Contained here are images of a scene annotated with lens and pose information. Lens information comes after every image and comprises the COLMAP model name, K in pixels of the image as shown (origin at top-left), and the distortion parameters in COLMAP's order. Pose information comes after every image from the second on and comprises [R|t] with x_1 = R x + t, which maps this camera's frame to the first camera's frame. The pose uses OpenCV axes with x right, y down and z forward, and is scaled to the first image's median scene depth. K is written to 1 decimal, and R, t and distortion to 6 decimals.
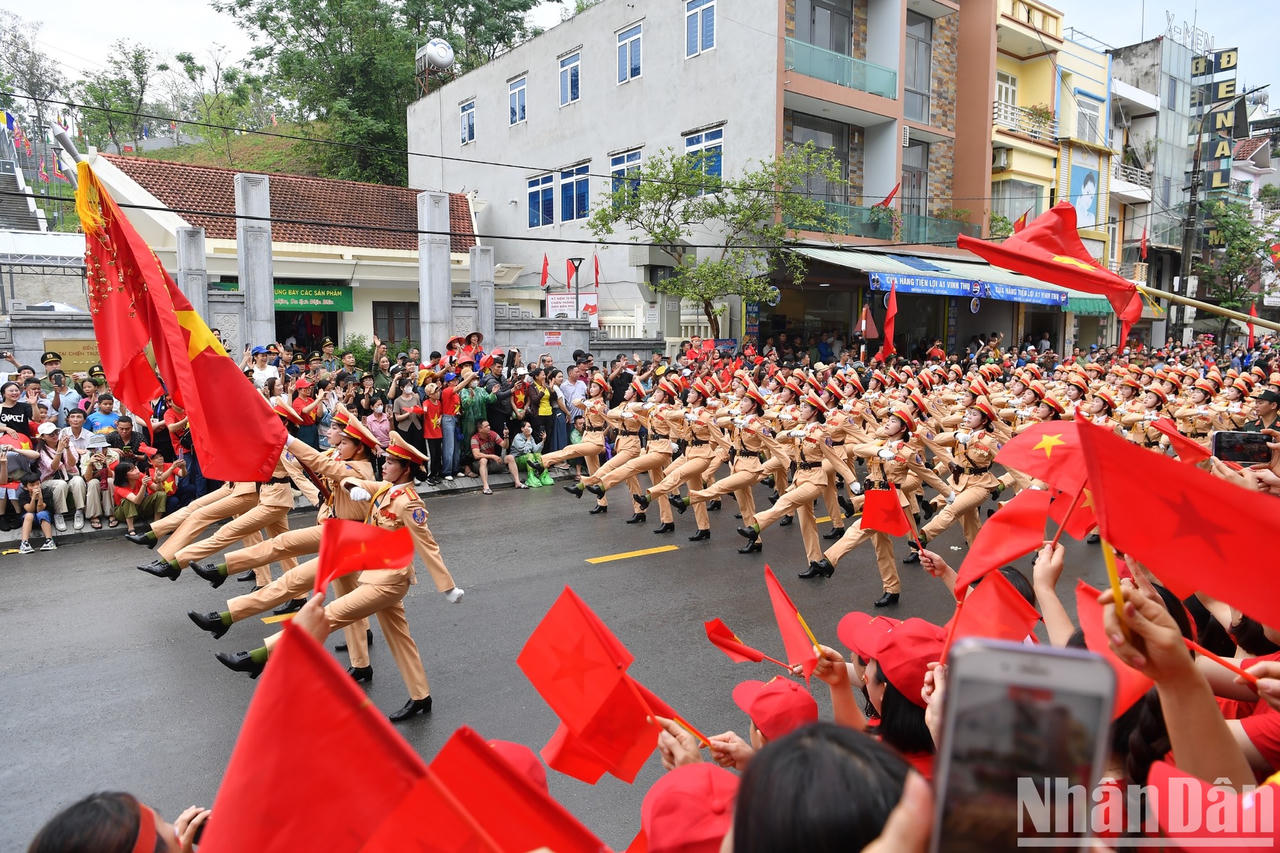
lens RADIAL K [[876.3, 0, 640.0], [0, 876.3, 426.5], [0, 0, 1]] dist [-0.003205, -0.002198]
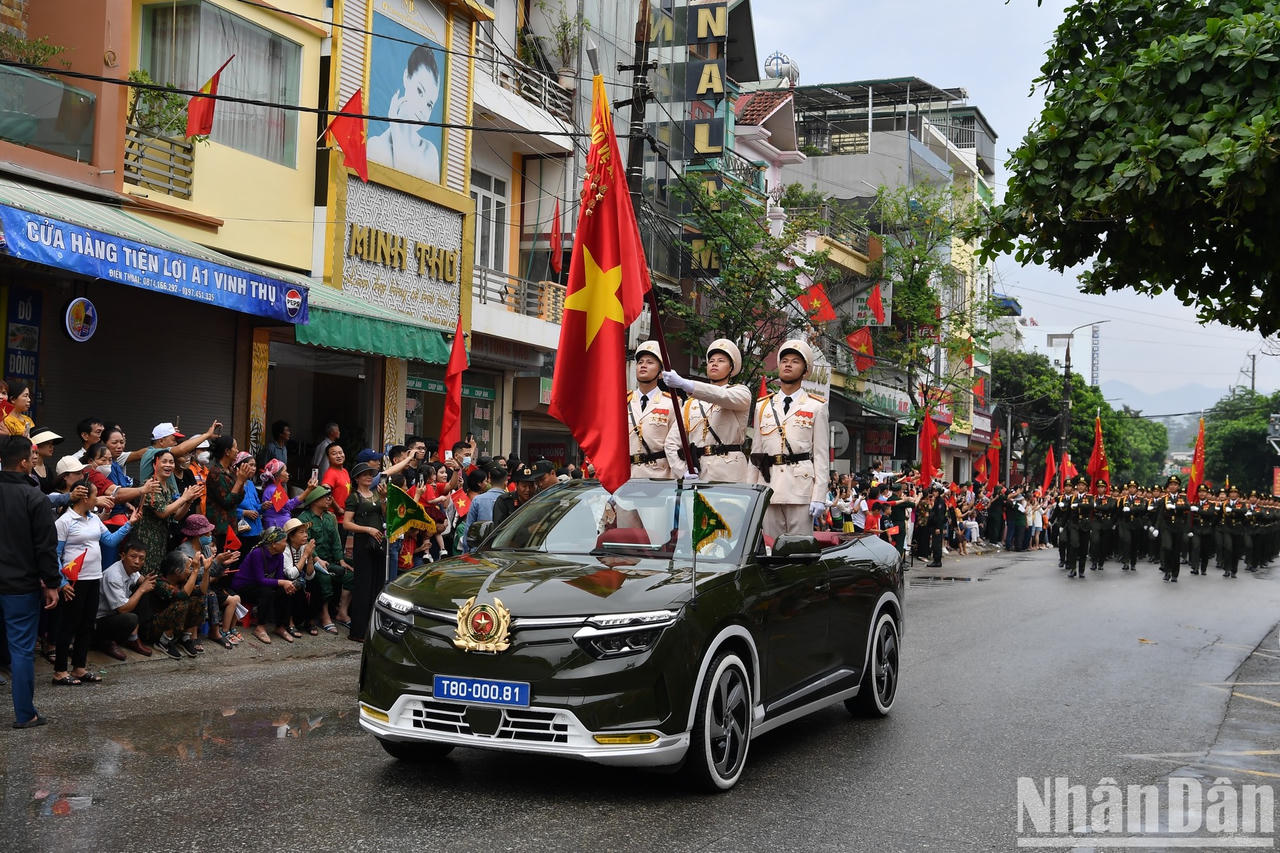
lens RADIAL K [[1644.6, 0, 640.0], [0, 1644.6, 426.5], [0, 0, 1]] dist [0.000445, -0.000847]
pose [[0.872794, 0.042082, 0.486272, 0.259404], [0.023732, 0.991439, -0.128396, -0.007456], [-0.487512, 0.123604, 0.864323, 0.331755]]
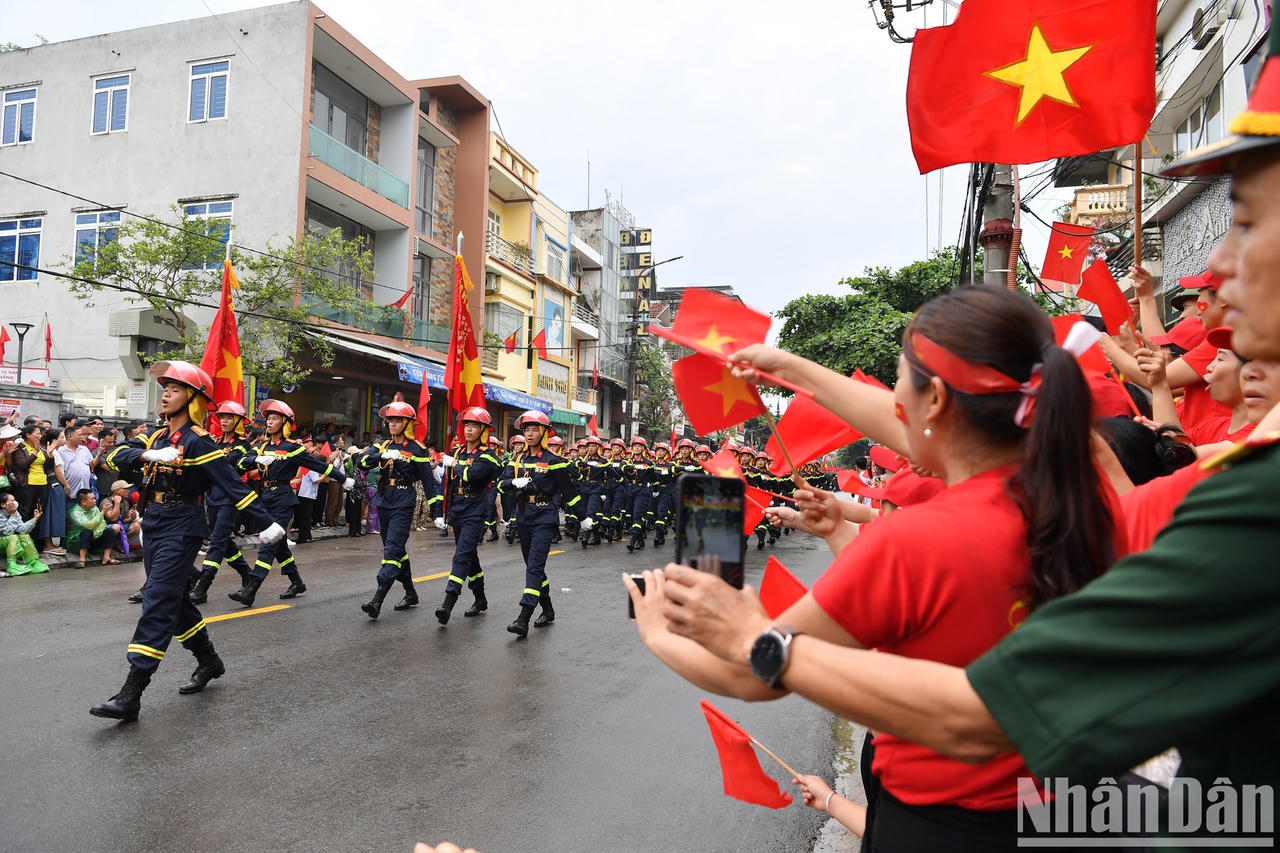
lens RADIAL K [[876.3, 0, 640.0], [0, 876.3, 426.5], [0, 0, 1]] dist [-0.003205, -0.002198]
pose [[0.818671, 0.049698, 0.572109, -0.056981], [0.034698, 0.990147, -0.135664, 0.029412], [-0.573214, 0.130915, 0.808880, 0.025117]]
